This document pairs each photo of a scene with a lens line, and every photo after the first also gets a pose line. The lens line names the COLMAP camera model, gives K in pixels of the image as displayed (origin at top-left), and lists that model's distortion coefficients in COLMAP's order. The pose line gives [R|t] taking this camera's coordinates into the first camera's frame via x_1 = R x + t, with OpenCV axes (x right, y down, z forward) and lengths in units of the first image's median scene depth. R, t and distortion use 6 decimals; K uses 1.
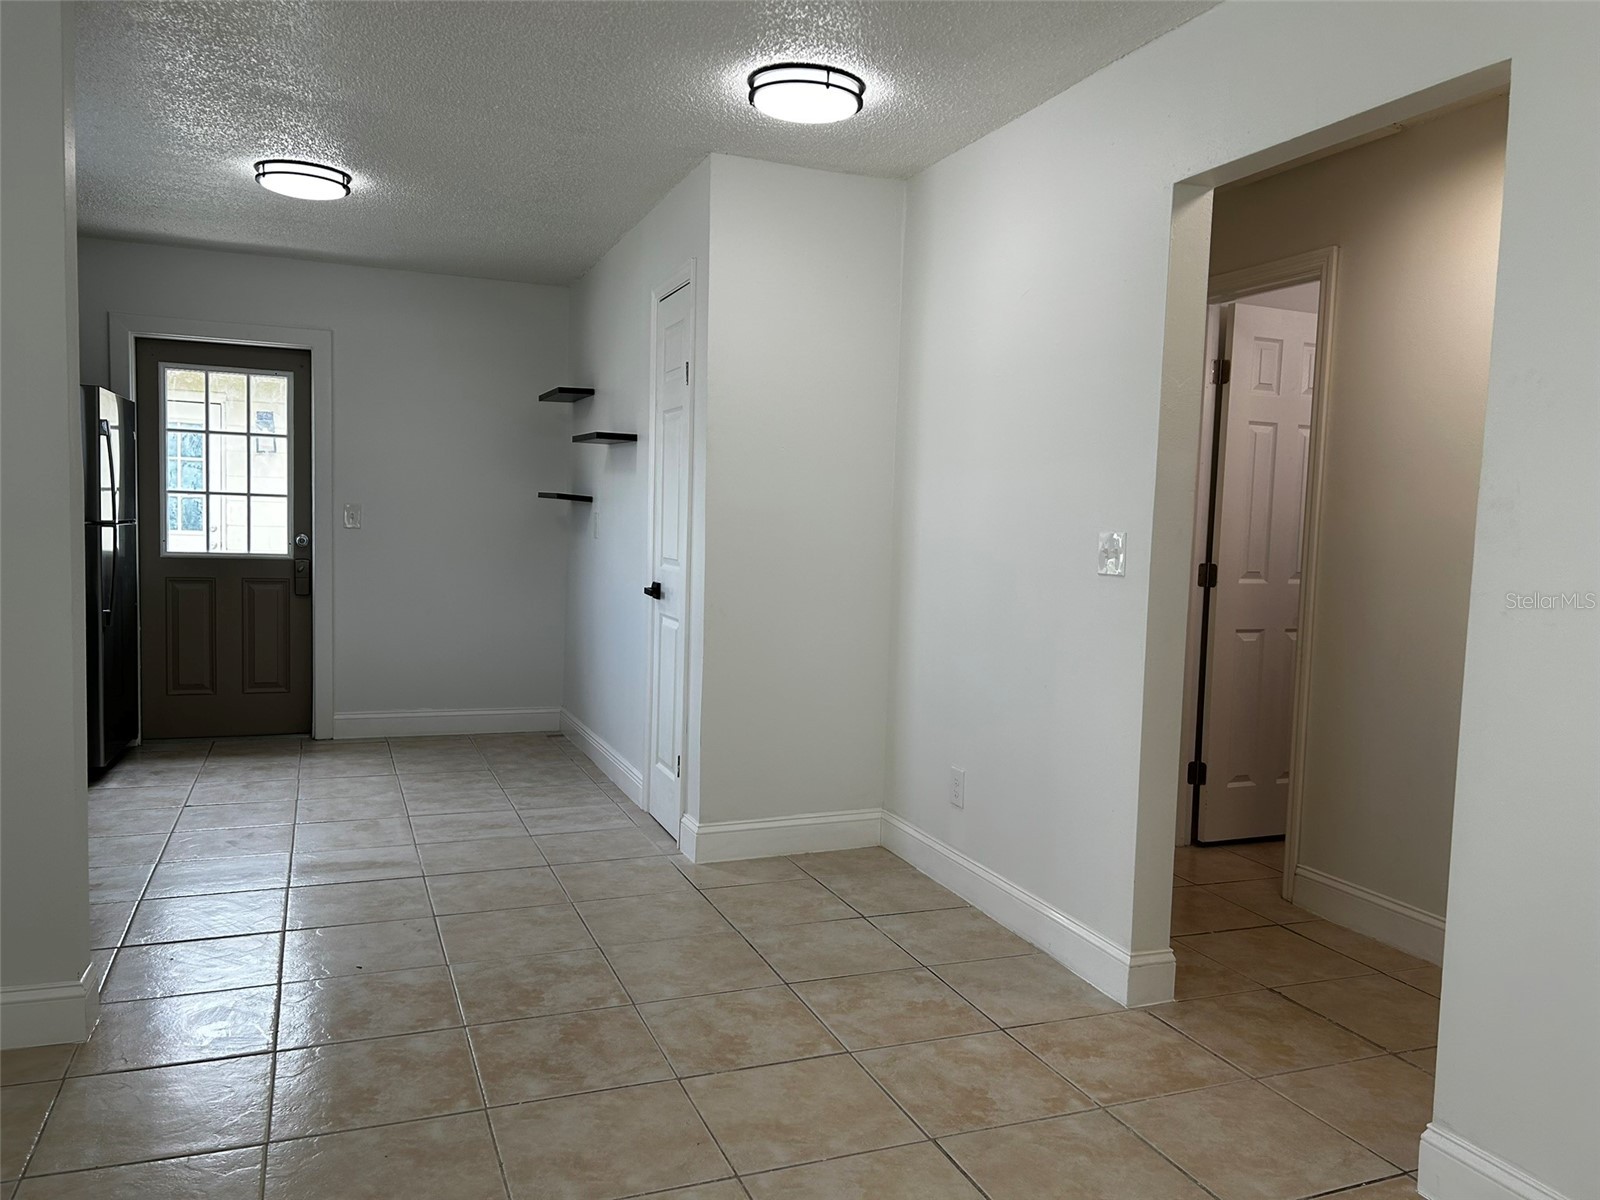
lens RADIAL K [[1207.1, 0, 820.7], [0, 1207.1, 605.7], [0, 0, 1]] dist [0.026867, -0.008282]
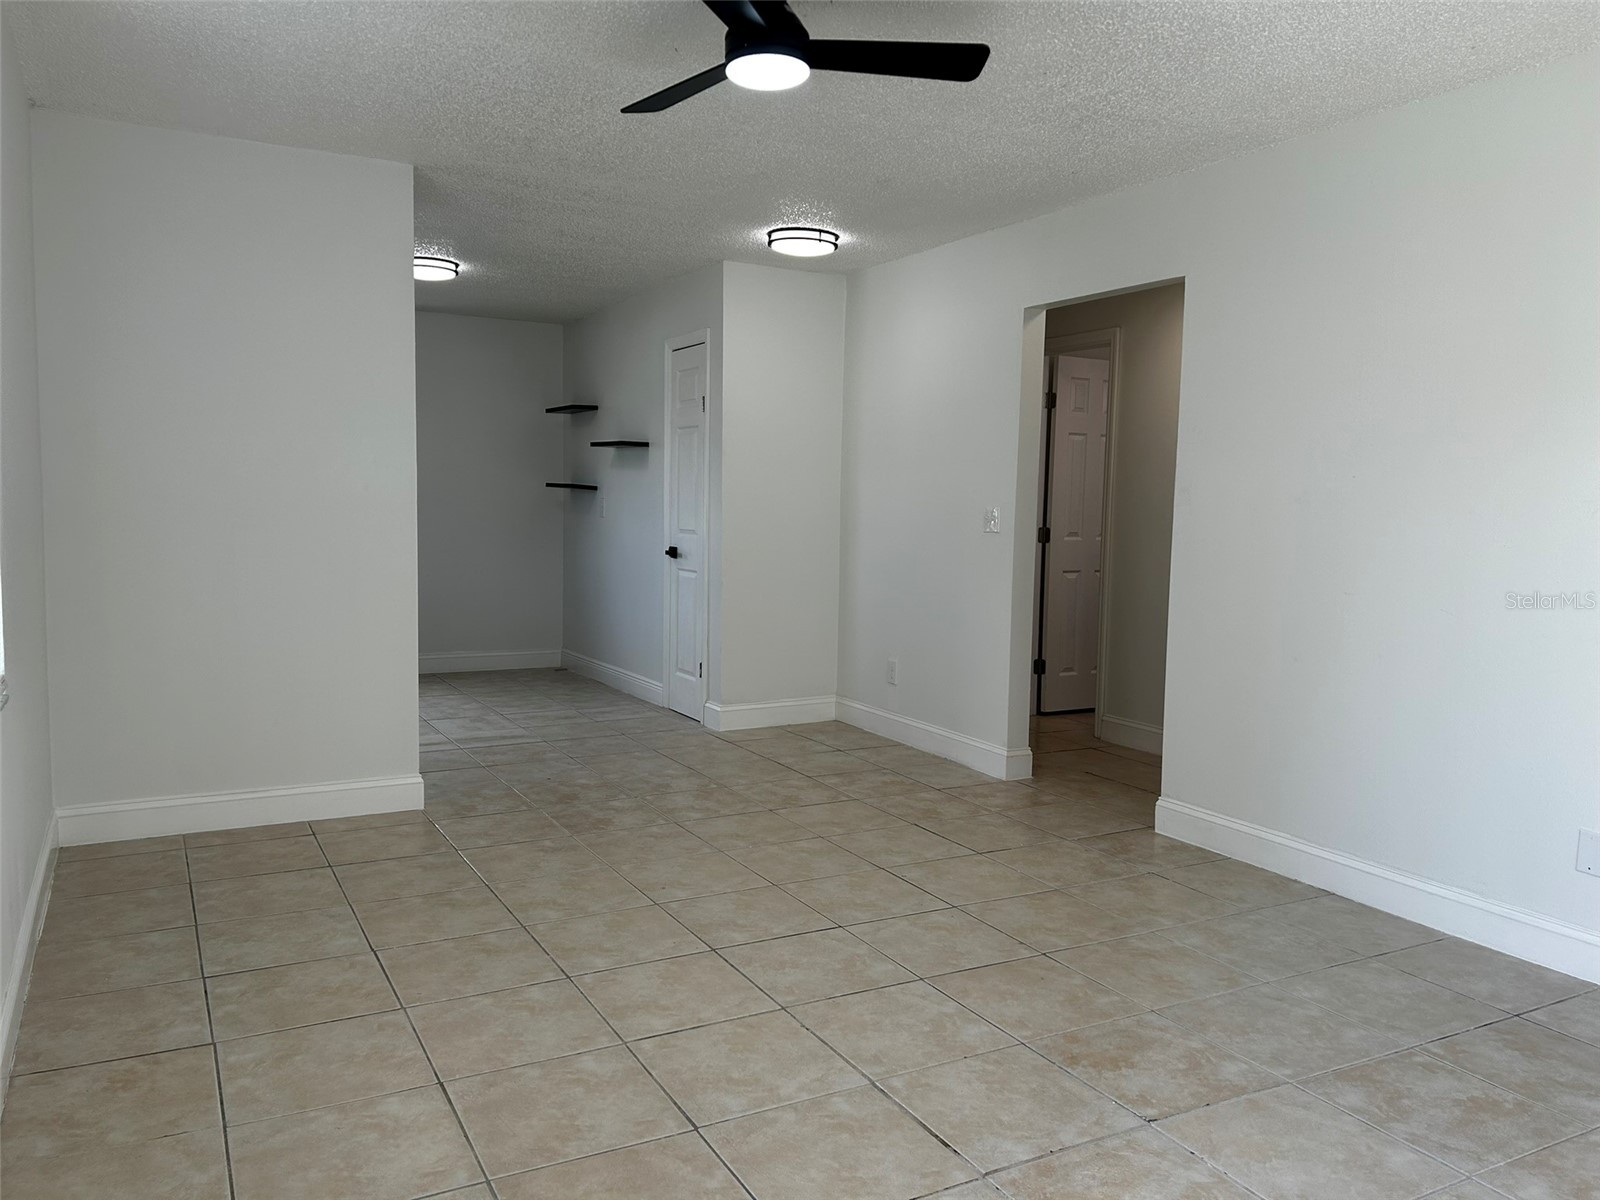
lens RADIAL K [[1214.0, 0, 800.0], [0, 1214.0, 600.0], [0, 0, 1]] dist [0.099733, -0.143521]
pose [[0.992947, -0.022334, 0.116441, -0.164682], [0.021002, 0.999699, 0.012655, 0.030791], [-0.116688, -0.010121, 0.993117, -0.483920]]
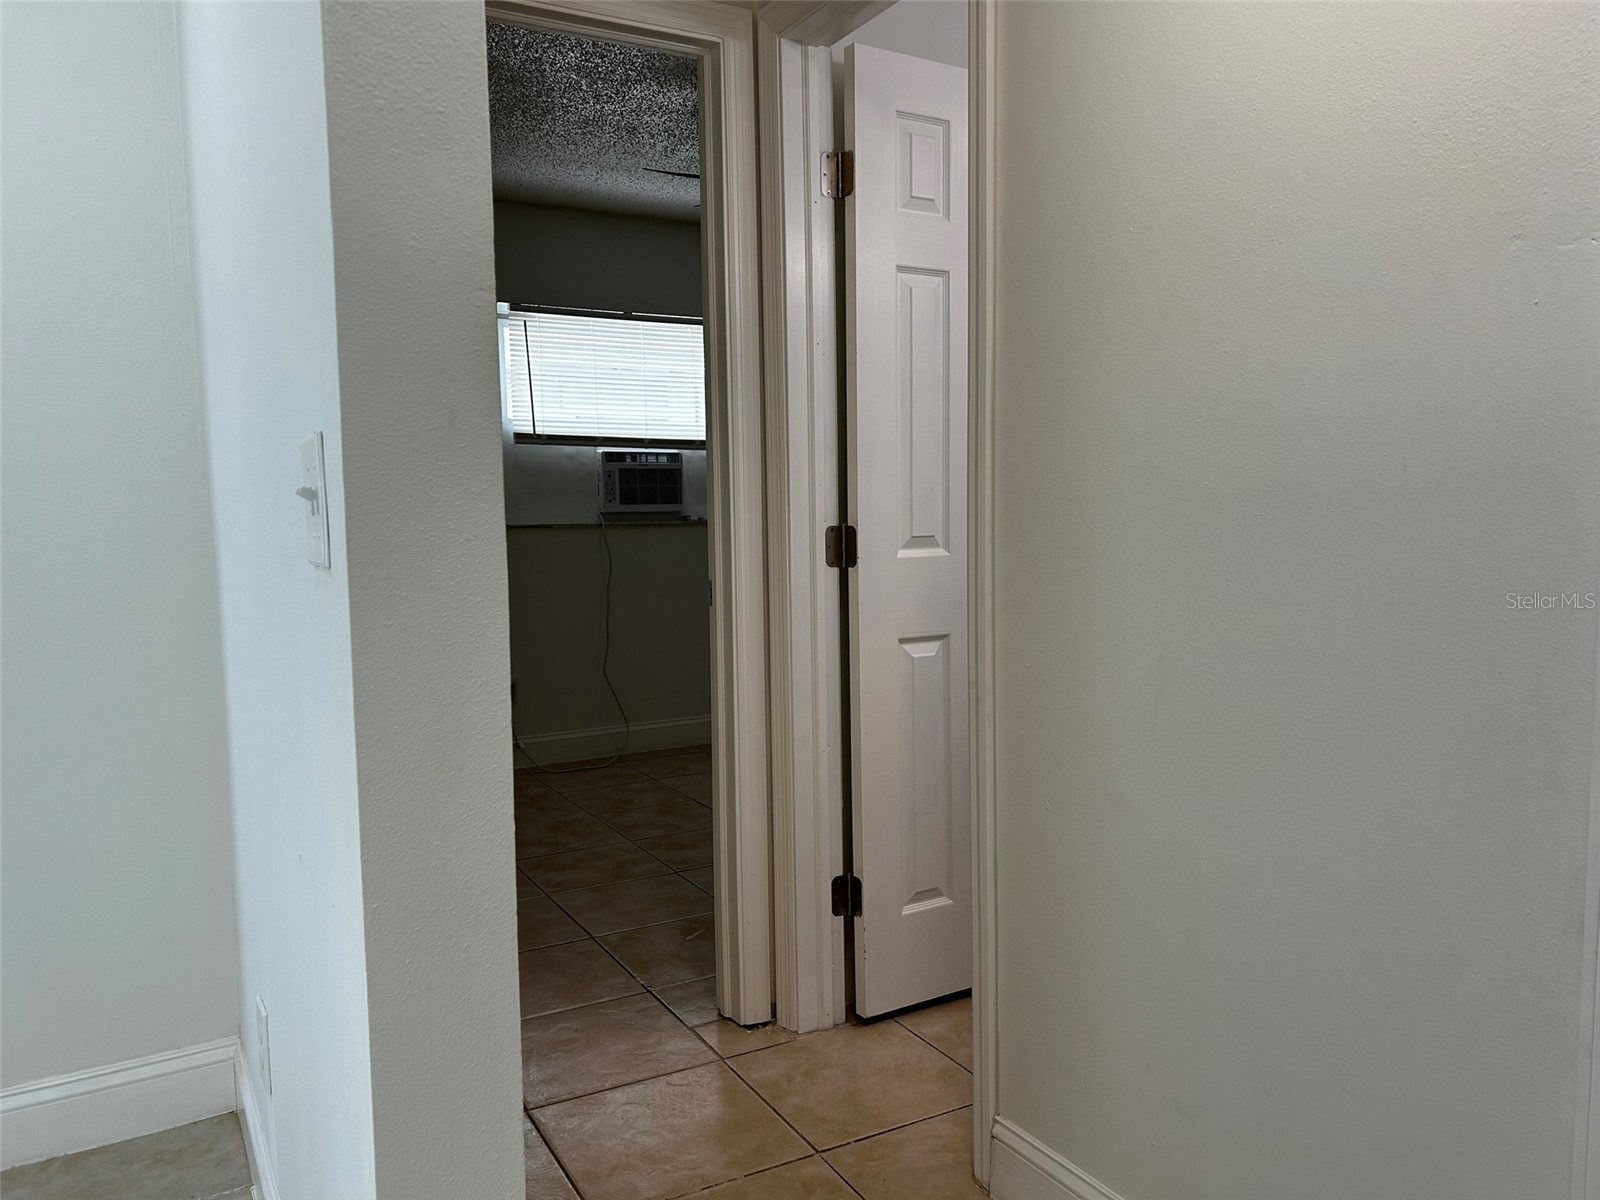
lens RADIAL K [[1214.0, 0, 800.0], [0, 1214.0, 600.0], [0, 0, 1]] dist [0.099733, -0.143521]
pose [[0.991116, -0.063477, 0.116873, 0.237902], [0.060894, 0.997817, 0.025551, -0.016439], [-0.118240, -0.018207, 0.992818, 0.451434]]
